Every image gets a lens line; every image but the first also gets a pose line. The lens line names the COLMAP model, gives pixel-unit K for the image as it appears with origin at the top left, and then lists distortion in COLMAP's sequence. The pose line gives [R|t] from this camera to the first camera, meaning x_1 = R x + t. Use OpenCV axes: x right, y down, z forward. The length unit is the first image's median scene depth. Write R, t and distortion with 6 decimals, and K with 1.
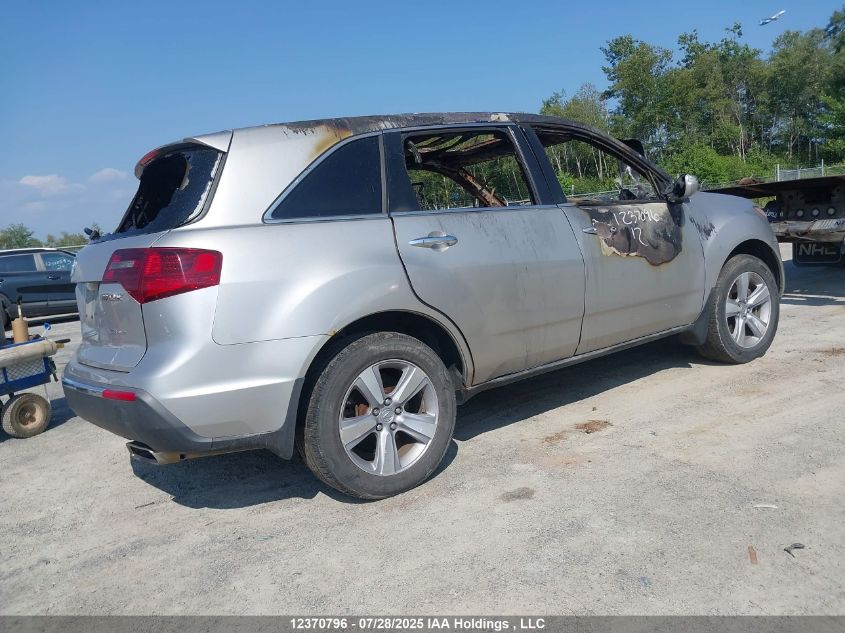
lens RADIAL K [[657.9, 0, 435.2], [0, 657.9, 310.0], [0, 0, 1]] dist [0.008909, -0.000121]
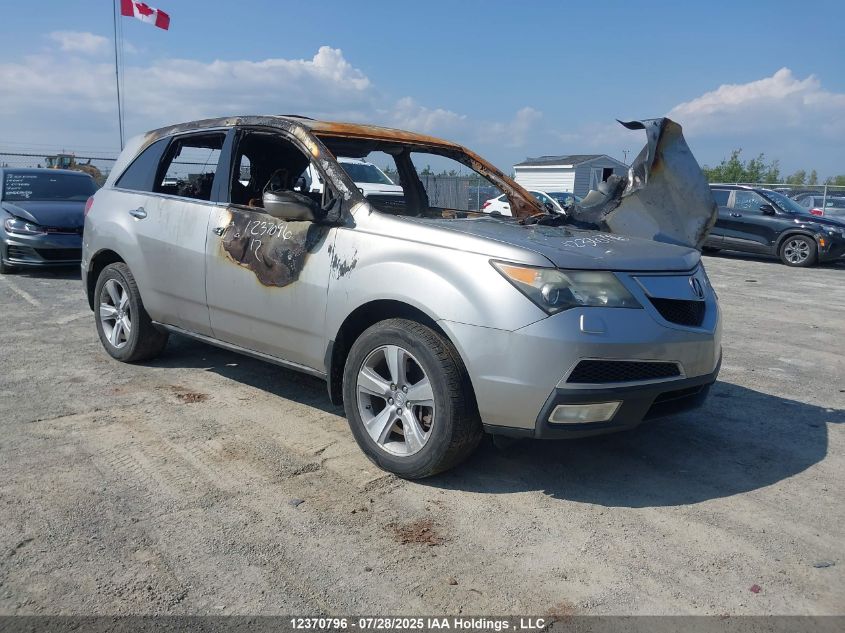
lens RADIAL K [[651.4, 0, 422.5], [0, 651.4, 316.5], [0, 0, 1]] dist [0.004986, -0.001347]
pose [[0.244941, 0.300998, -0.921631, 1.383916], [-0.182947, 0.947860, 0.260943, -0.339303], [0.952121, 0.104694, 0.287237, 1.060824]]
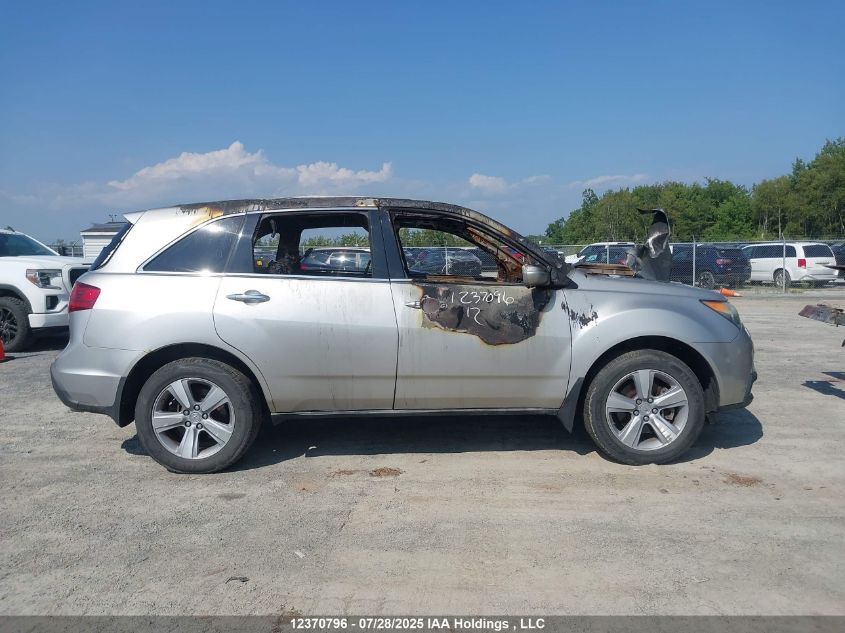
lens RADIAL K [[659.8, 0, 422.5], [0, 659.8, 316.5], [0, 0, 1]] dist [0.101654, -0.001261]
pose [[0.827253, 0.148538, -0.541838, 0.906034], [-0.151682, 0.987653, 0.039171, -0.153512], [0.540966, 0.049783, 0.839570, 0.042779]]
